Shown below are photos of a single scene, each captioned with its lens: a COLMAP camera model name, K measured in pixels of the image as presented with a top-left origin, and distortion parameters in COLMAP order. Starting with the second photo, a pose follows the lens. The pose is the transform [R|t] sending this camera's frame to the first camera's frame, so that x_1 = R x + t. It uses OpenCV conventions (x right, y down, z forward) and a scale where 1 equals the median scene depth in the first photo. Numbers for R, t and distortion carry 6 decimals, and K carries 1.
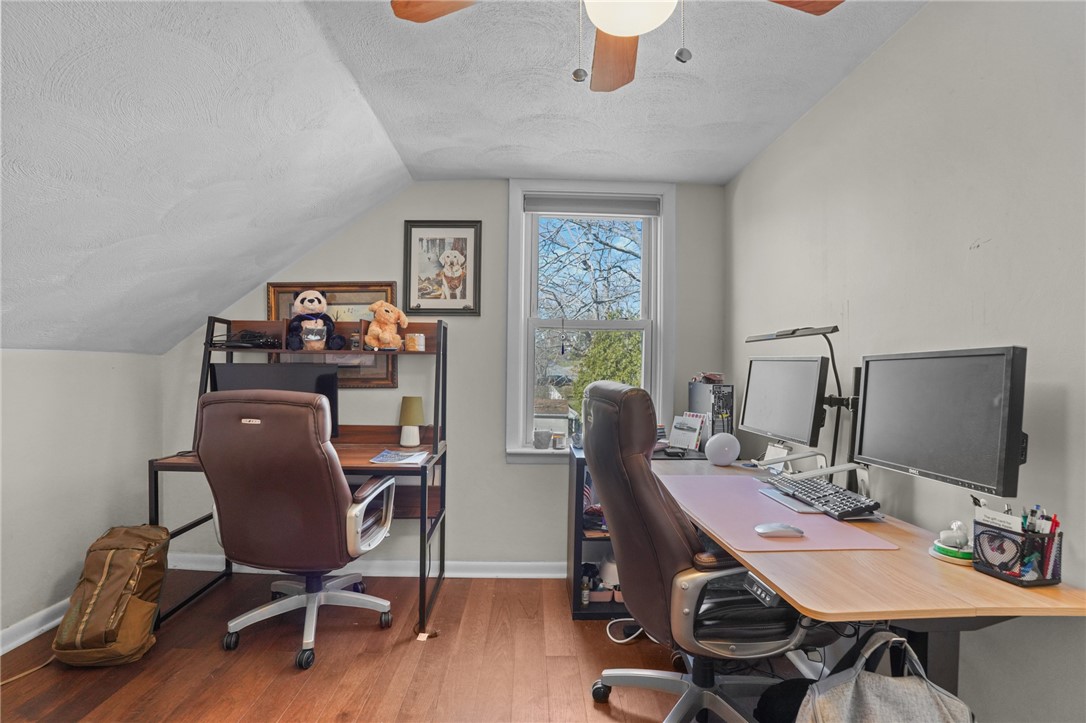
lens RADIAL K [[510.1, 0, 545.5], [0, 510.1, 373.8], [0, 0, 1]] dist [-0.003933, 0.000097]
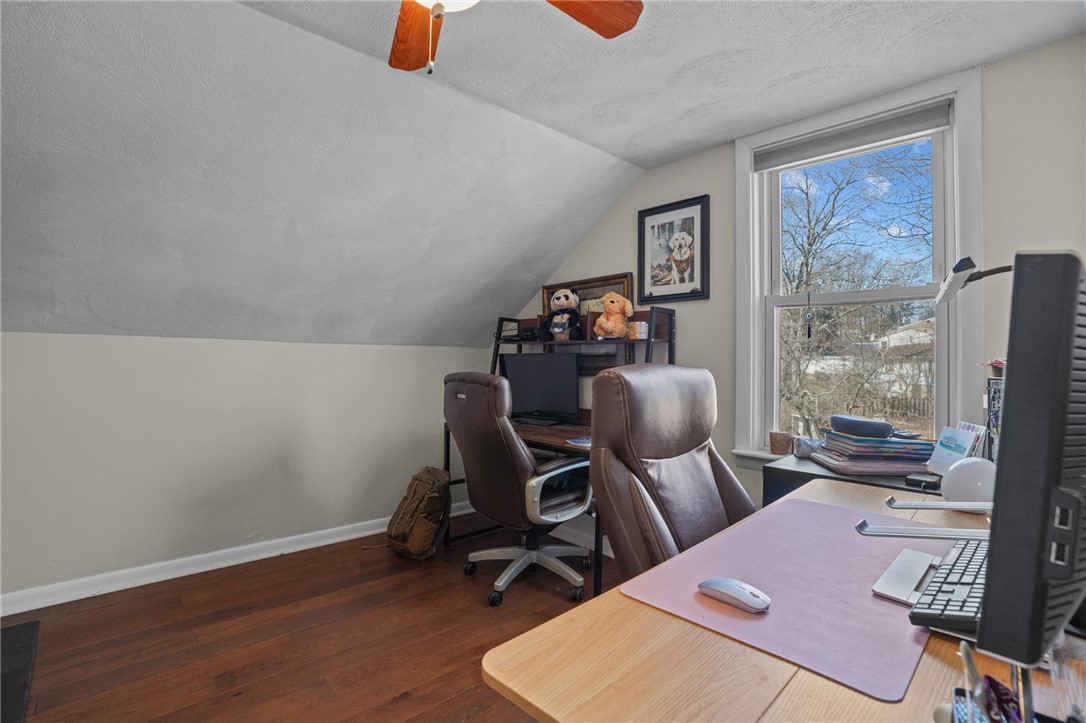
lens RADIAL K [[519.9, 0, 545.0], [0, 519.9, 350.0], [0, 0, 1]] dist [-0.003476, 0.000193]
pose [[0.685128, -0.014769, -0.728273, 0.349008], [-0.011292, 0.999459, -0.030892, 0.009651], [0.728335, 0.029388, 0.684591, 0.162360]]
